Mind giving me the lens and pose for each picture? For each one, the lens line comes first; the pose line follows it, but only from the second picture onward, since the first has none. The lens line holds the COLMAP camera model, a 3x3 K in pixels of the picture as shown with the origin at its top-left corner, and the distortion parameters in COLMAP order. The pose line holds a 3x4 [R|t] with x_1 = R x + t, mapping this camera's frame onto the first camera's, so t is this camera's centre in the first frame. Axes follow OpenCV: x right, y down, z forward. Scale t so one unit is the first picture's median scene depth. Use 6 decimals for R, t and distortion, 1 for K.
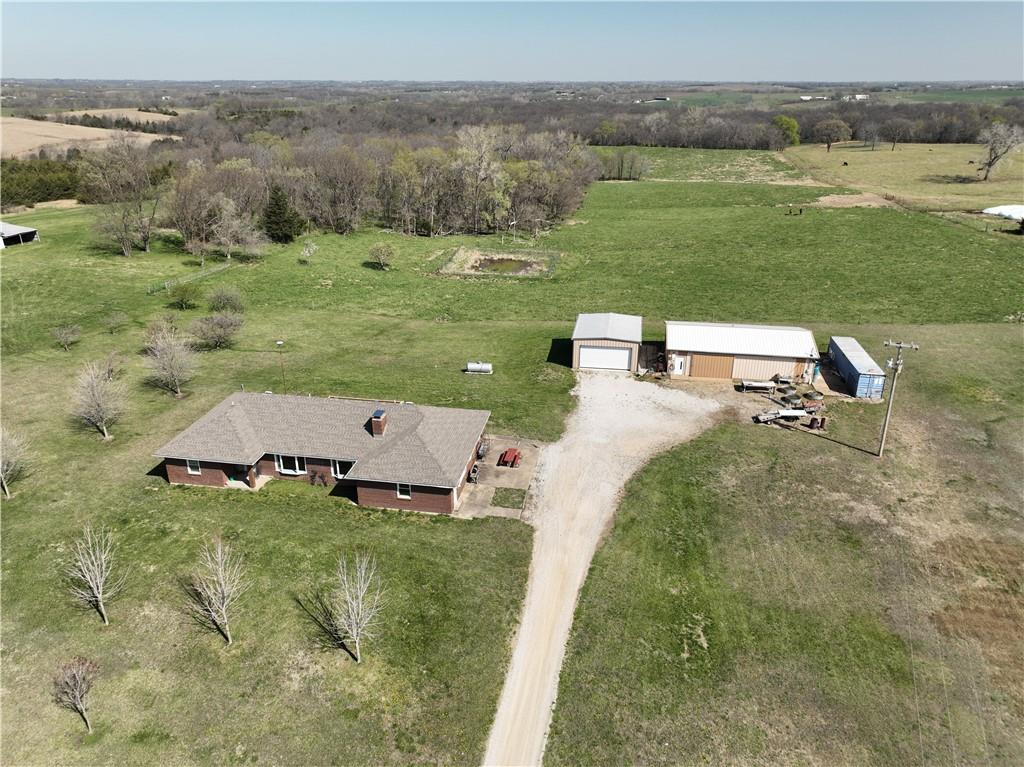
lens RADIAL K [[717.2, 0, 512.0], [0, 717.2, 383.5], [0, 0, 1]] dist [0.001149, 0.000946]
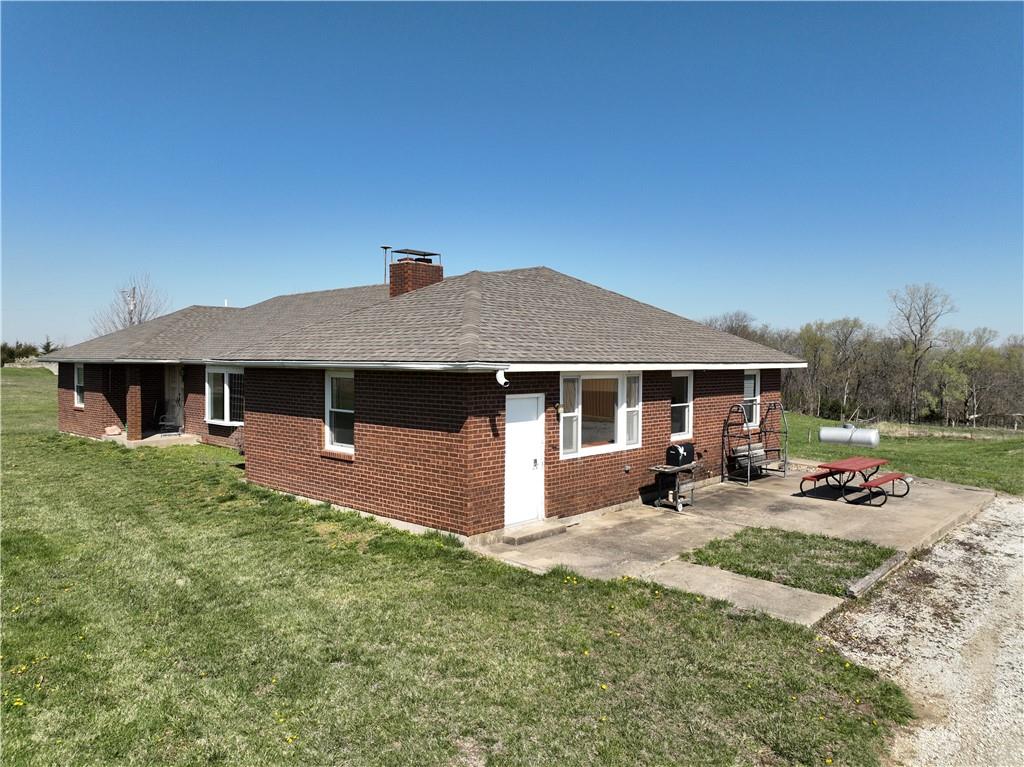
lens RADIAL K [[717.2, 0, 512.0], [0, 717.2, 383.5], [0, 0, 1]] dist [0.001149, 0.000946]
pose [[0.834416, 0.017618, -0.550854, 0.030901], [-0.216294, 0.929771, -0.297898, 0.148923], [0.506920, 0.367717, 0.779626, 0.613410]]
